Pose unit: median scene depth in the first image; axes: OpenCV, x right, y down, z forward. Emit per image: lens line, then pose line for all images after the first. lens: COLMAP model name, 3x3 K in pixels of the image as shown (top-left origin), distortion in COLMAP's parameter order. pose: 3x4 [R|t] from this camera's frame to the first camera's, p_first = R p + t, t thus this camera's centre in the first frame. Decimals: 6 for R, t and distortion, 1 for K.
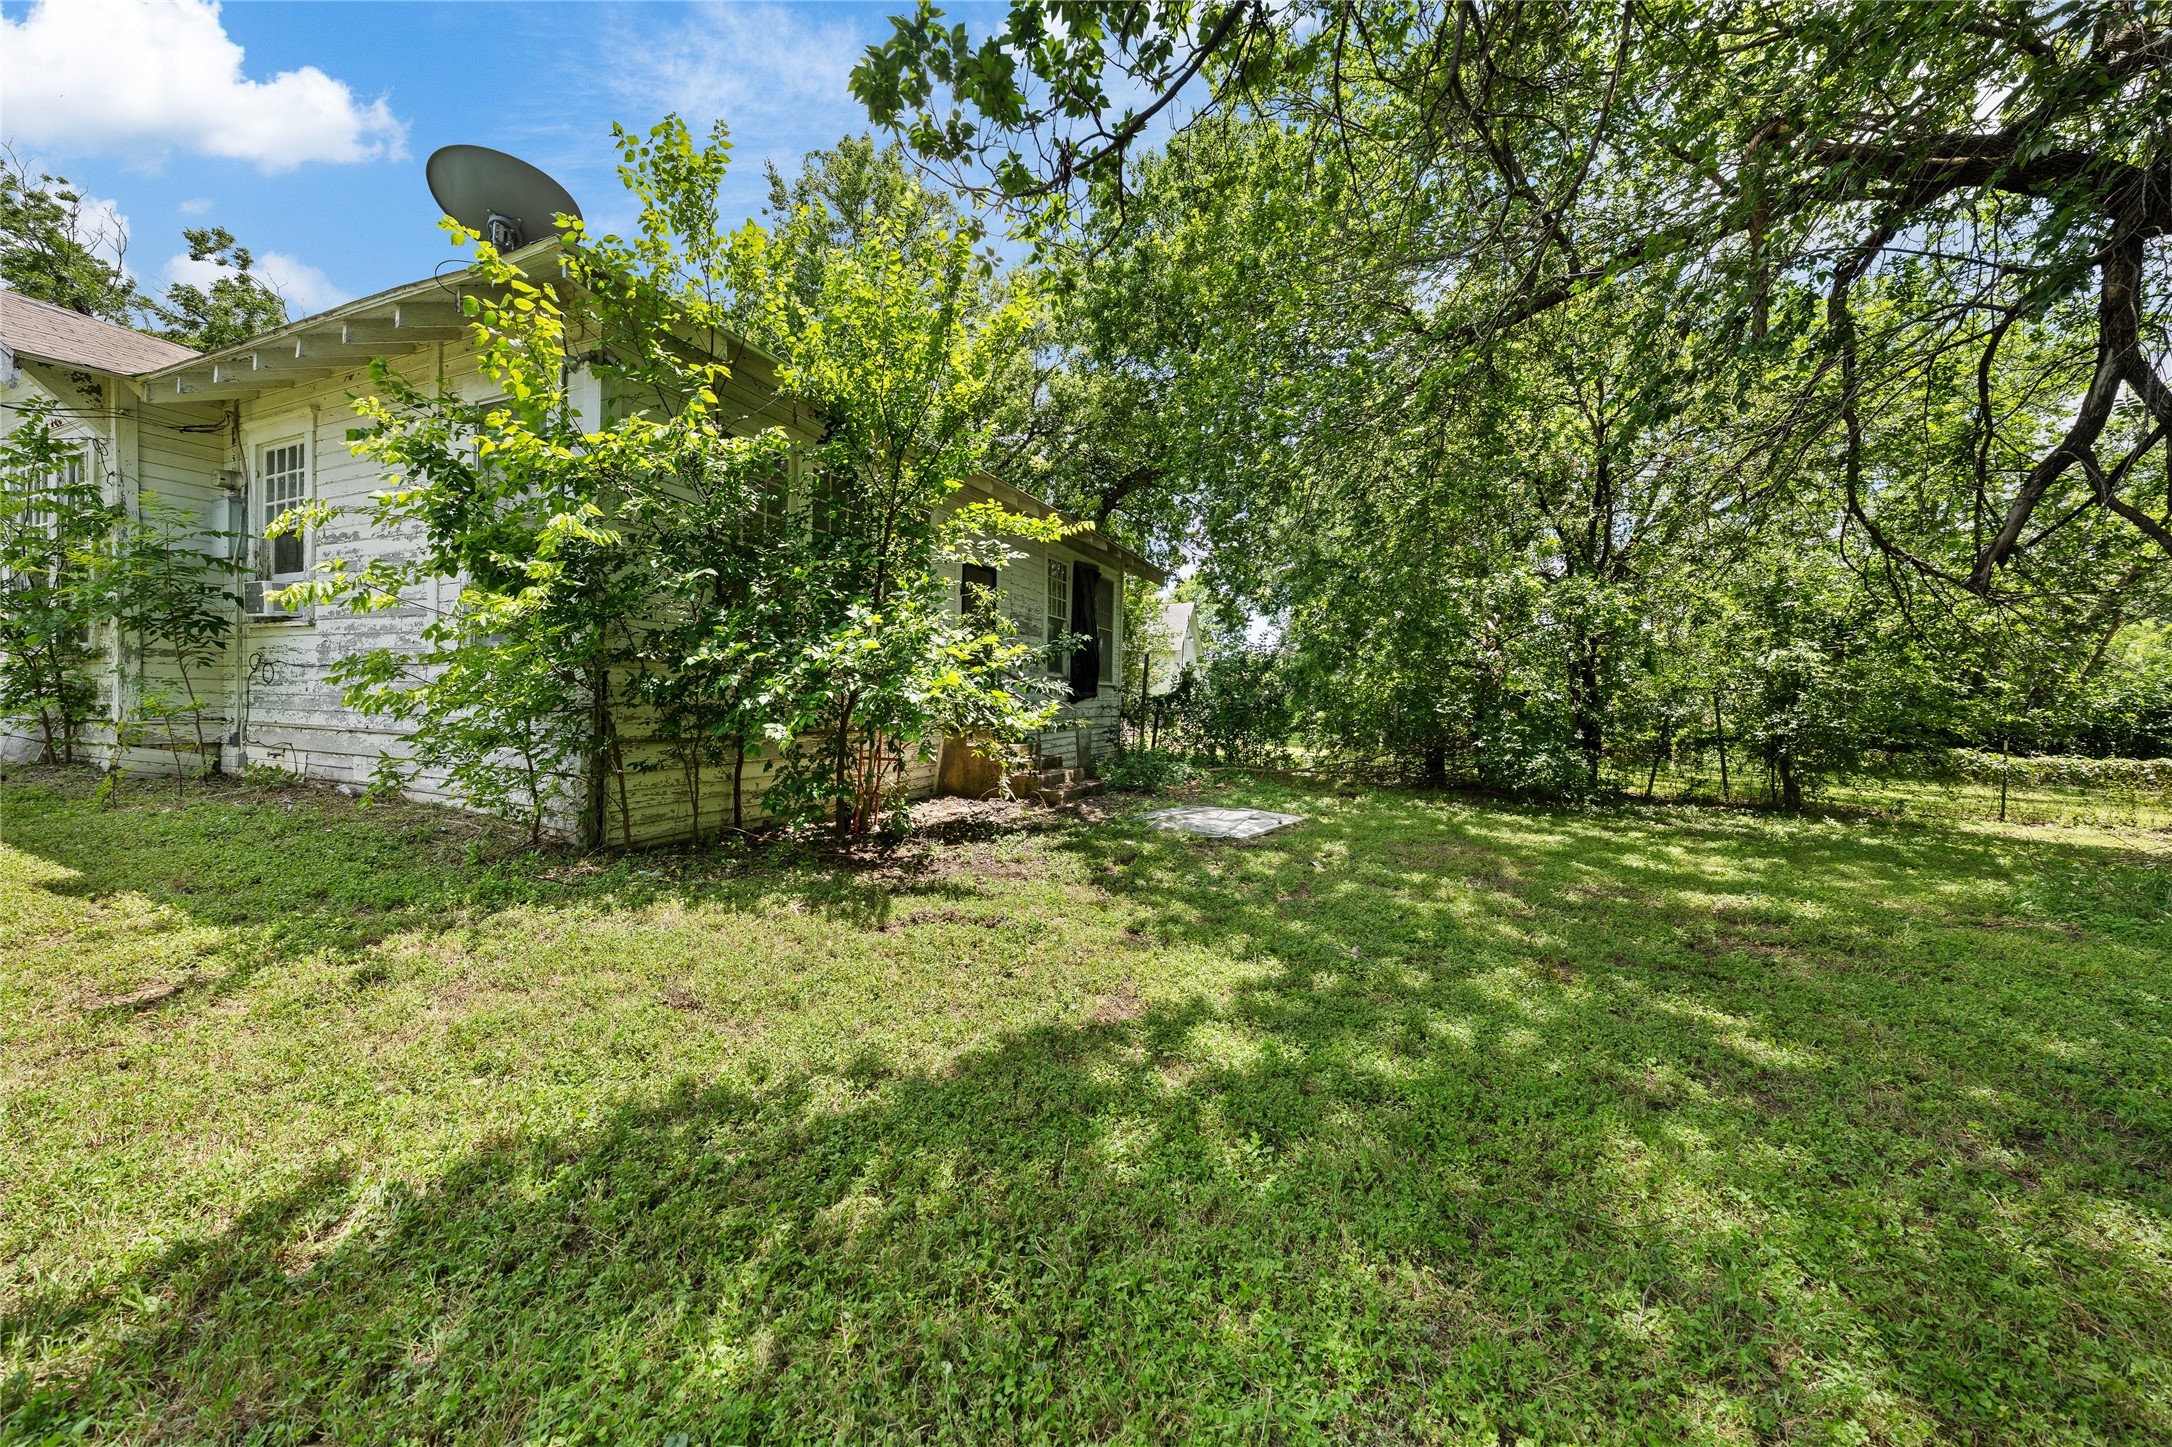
lens RADIAL K [[739.0, 0, 1082.3], [0, 739.0, 712.3], [0, 0, 1]] dist [-0.003368, 0.000180]
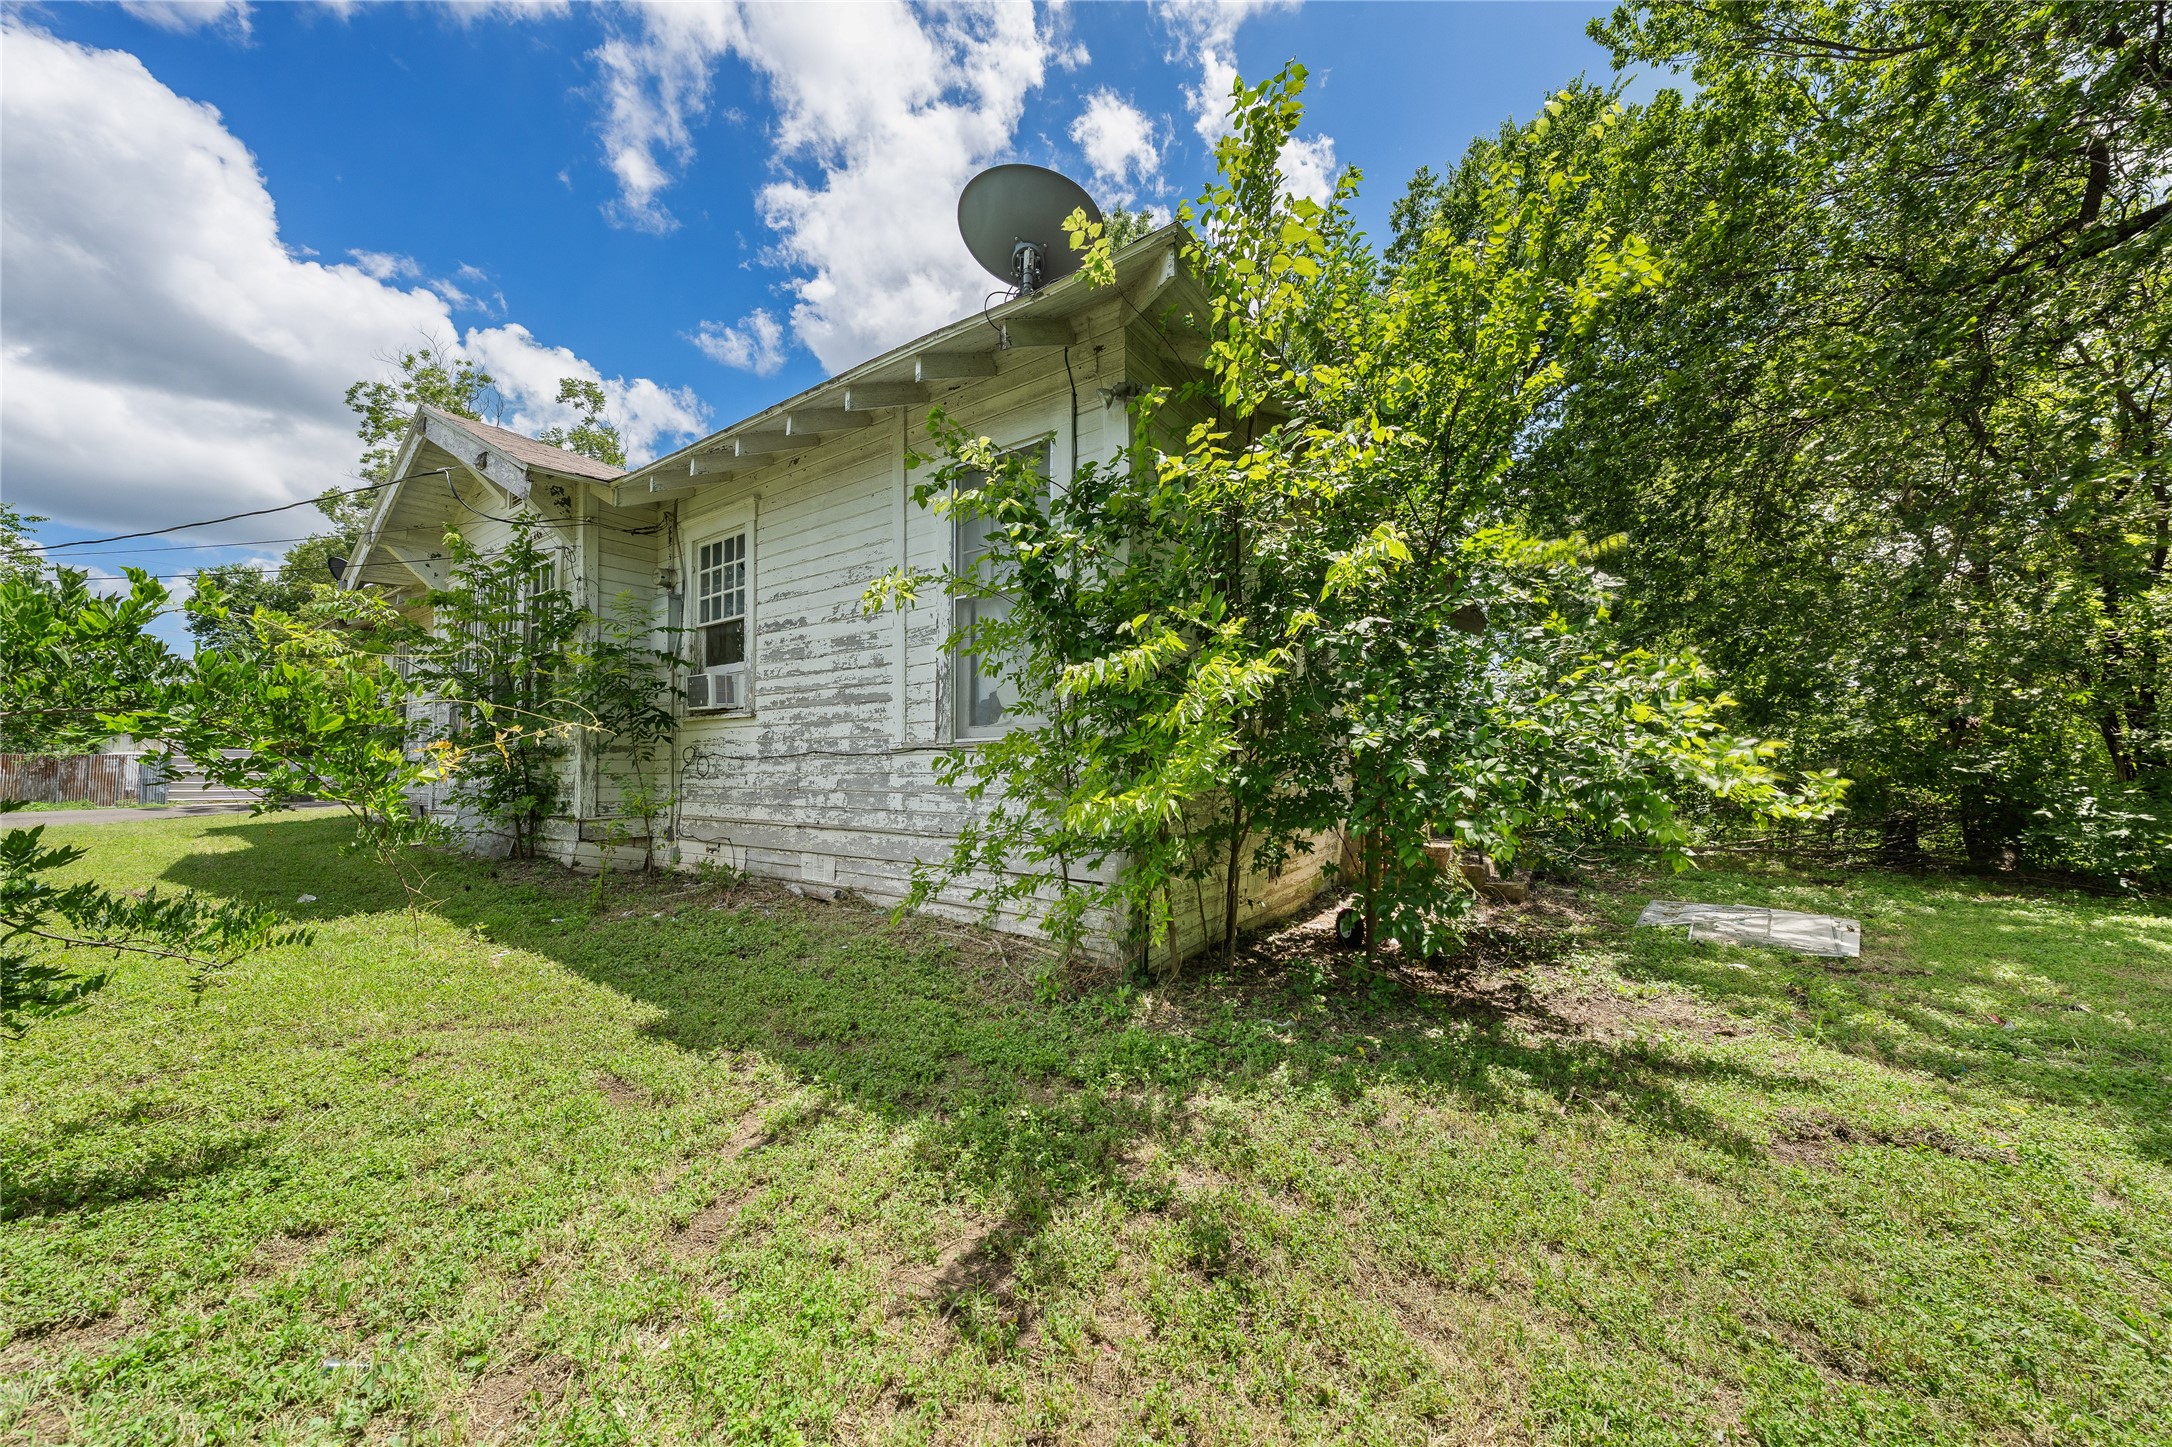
lens RADIAL K [[739.0, 0, 1091.5], [0, 739.0, 730.9], [0, 0, 1]] dist [-0.003368, 0.000180]
pose [[0.979349, -0.033825, -0.199329, -0.409118], [0.020717, 0.997505, -0.067481, -0.023816], [0.201114, 0.061958, 0.977606, 0.138378]]
